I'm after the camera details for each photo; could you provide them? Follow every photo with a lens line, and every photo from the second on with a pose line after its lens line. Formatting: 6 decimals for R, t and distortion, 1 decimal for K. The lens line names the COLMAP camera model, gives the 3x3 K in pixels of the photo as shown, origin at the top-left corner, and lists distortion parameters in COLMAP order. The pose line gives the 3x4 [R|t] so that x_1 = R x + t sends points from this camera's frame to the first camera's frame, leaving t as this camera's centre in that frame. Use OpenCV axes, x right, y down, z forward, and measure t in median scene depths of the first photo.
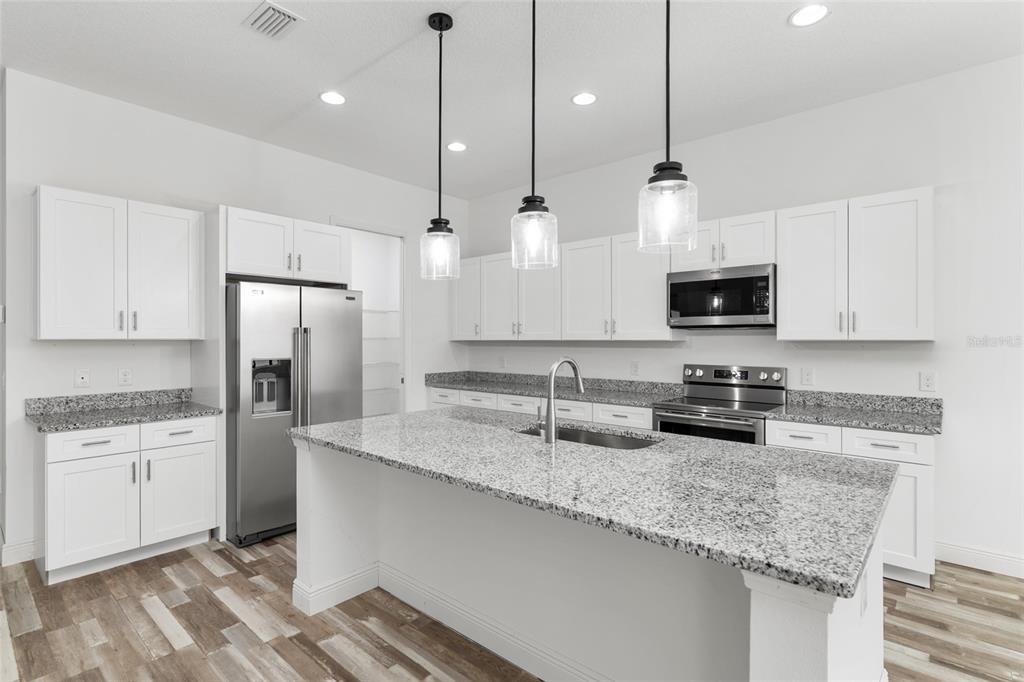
lens RADIAL K [[496.8, 0, 512.7], [0, 496.8, 341.9], [0, 0, 1]] dist [0.002070, 0.001159]
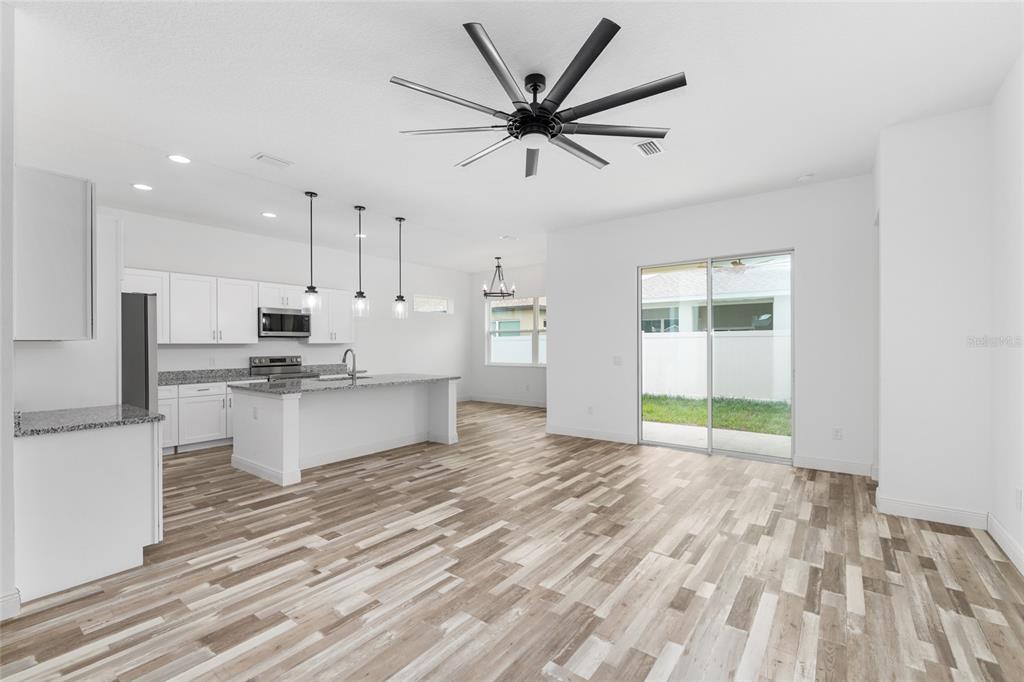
lens RADIAL K [[448.8, 0, 518.0], [0, 448.8, 341.2], [0, 0, 1]] dist [-0.006082, -0.000087]
pose [[-0.095836, 0.009733, 0.995350, -1.628710], [0.009434, 0.999916, -0.008869, 0.013332], [-0.995352, 0.008540, -0.095920, 0.221684]]
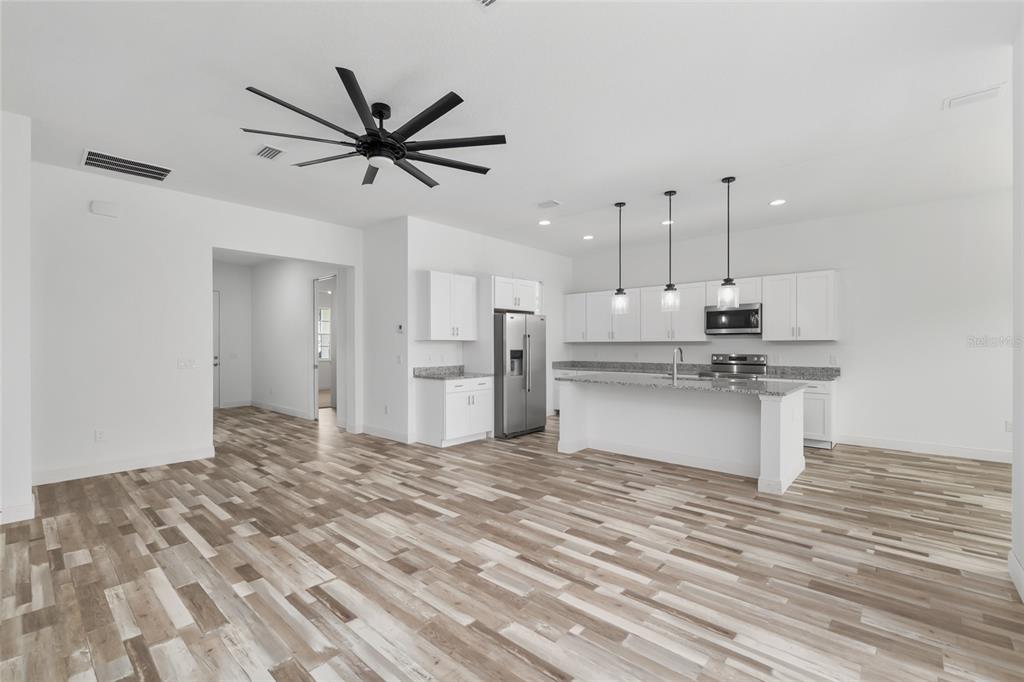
lens RADIAL K [[448.8, 0, 502.7], [0, 448.8, 348.0], [0, 0, 1]] dist [-0.006082, -0.000087]
pose [[0.999796, 0.000857, -0.020157, -0.497516], [-0.000821, 0.999998, 0.001815, 0.023775], [0.020159, -0.001798, 0.999795, -0.860457]]
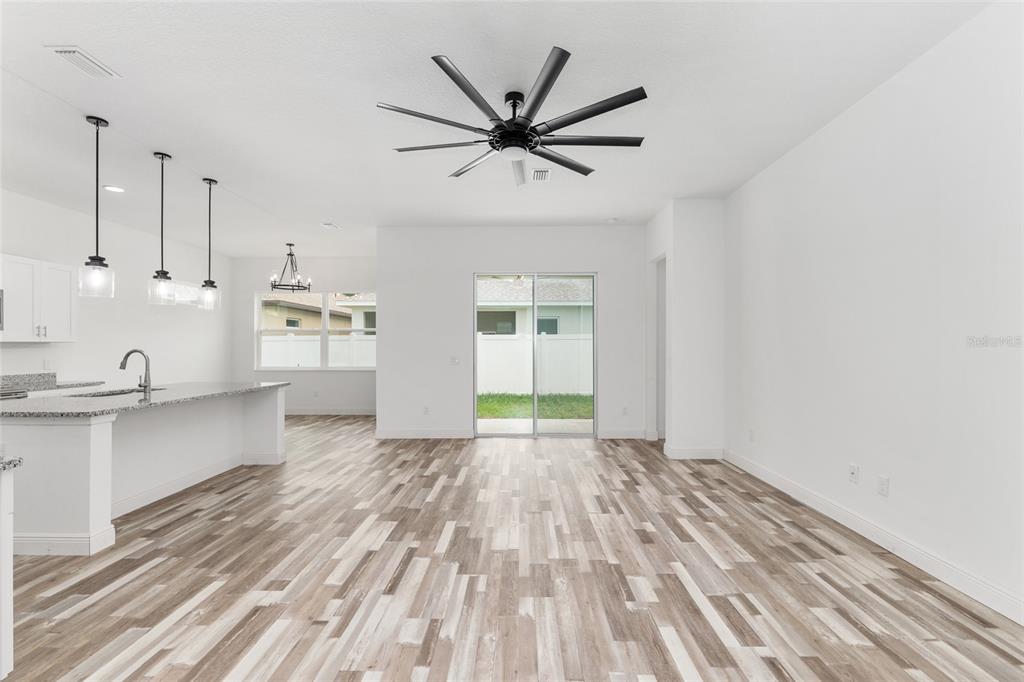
lens RADIAL K [[448.8, 0, 525.2], [0, 448.8, 348.3], [0, 0, 1]] dist [-0.006082, -0.000087]
pose [[-0.670369, -0.000361, 0.742028, -1.476822], [0.005439, 0.999971, 0.005400, 0.016461], [-0.742008, 0.007655, -0.670347, 0.705492]]
